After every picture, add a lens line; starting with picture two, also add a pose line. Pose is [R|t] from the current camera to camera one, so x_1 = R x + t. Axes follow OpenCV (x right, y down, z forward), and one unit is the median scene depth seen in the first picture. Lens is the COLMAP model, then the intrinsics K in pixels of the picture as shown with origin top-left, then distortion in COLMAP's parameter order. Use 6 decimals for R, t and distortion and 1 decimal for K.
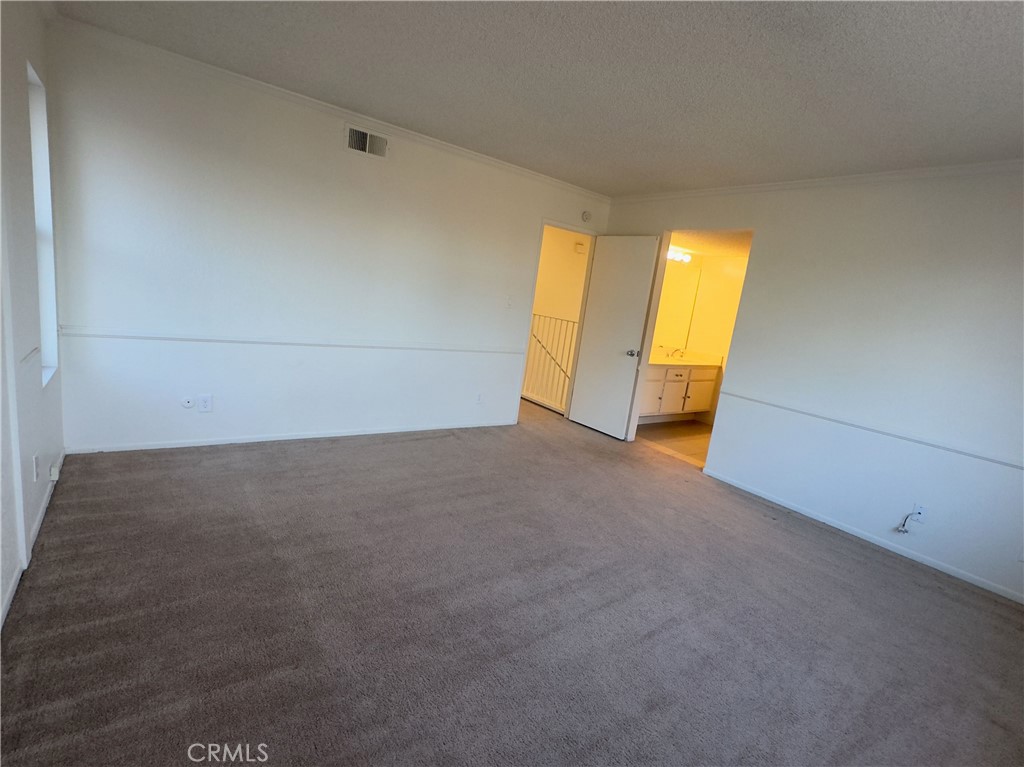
lens RADIAL K [[481.1, 0, 512.0], [0, 481.1, 383.5], [0, 0, 1]] dist [-0.000469, -0.000056]
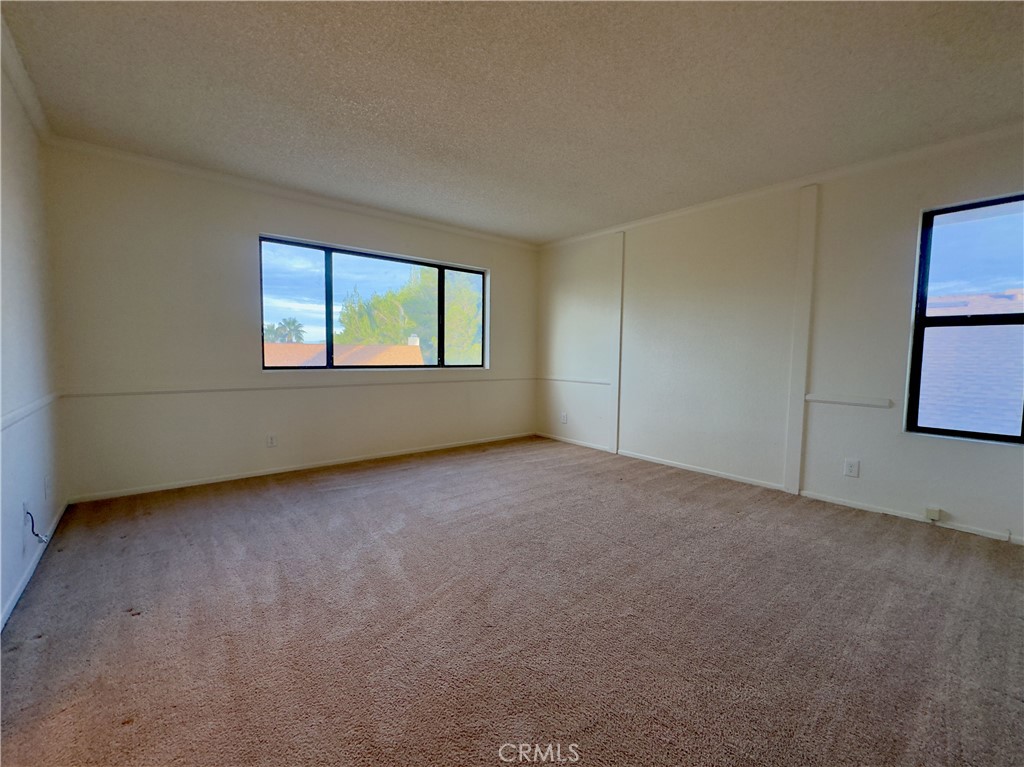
lens RADIAL K [[440.4, 0, 512.0], [0, 440.4, 383.5], [0, 0, 1]] dist [-0.000614, 0.000045]
pose [[-0.987767, -0.143870, -0.060146, 0.123057], [-0.154460, 0.955649, 0.250751, -0.144497], [0.021403, 0.256974, -0.966181, 1.142444]]
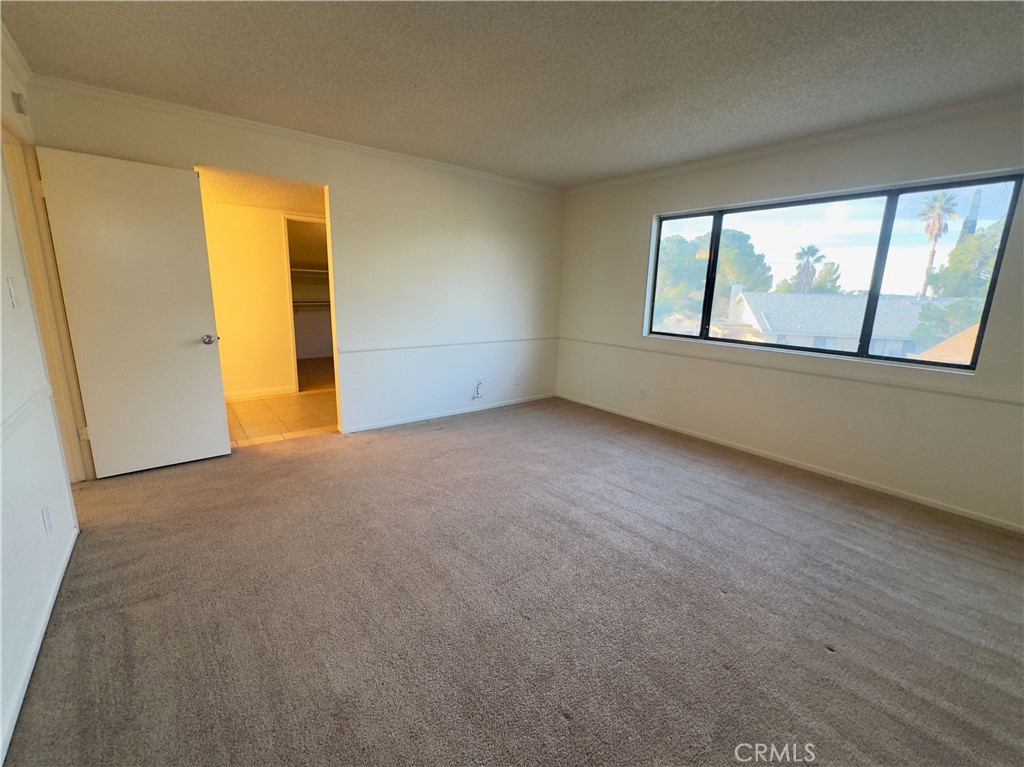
lens RADIAL K [[440.4, 0, 512.0], [0, 440.4, 383.5], [0, 0, 1]] dist [-0.000614, 0.000045]
pose [[-0.014300, -0.337567, 0.941193, -0.441294], [0.159051, 0.928536, 0.335444, -0.166068], [-0.987167, 0.154495, 0.040412, 0.584479]]
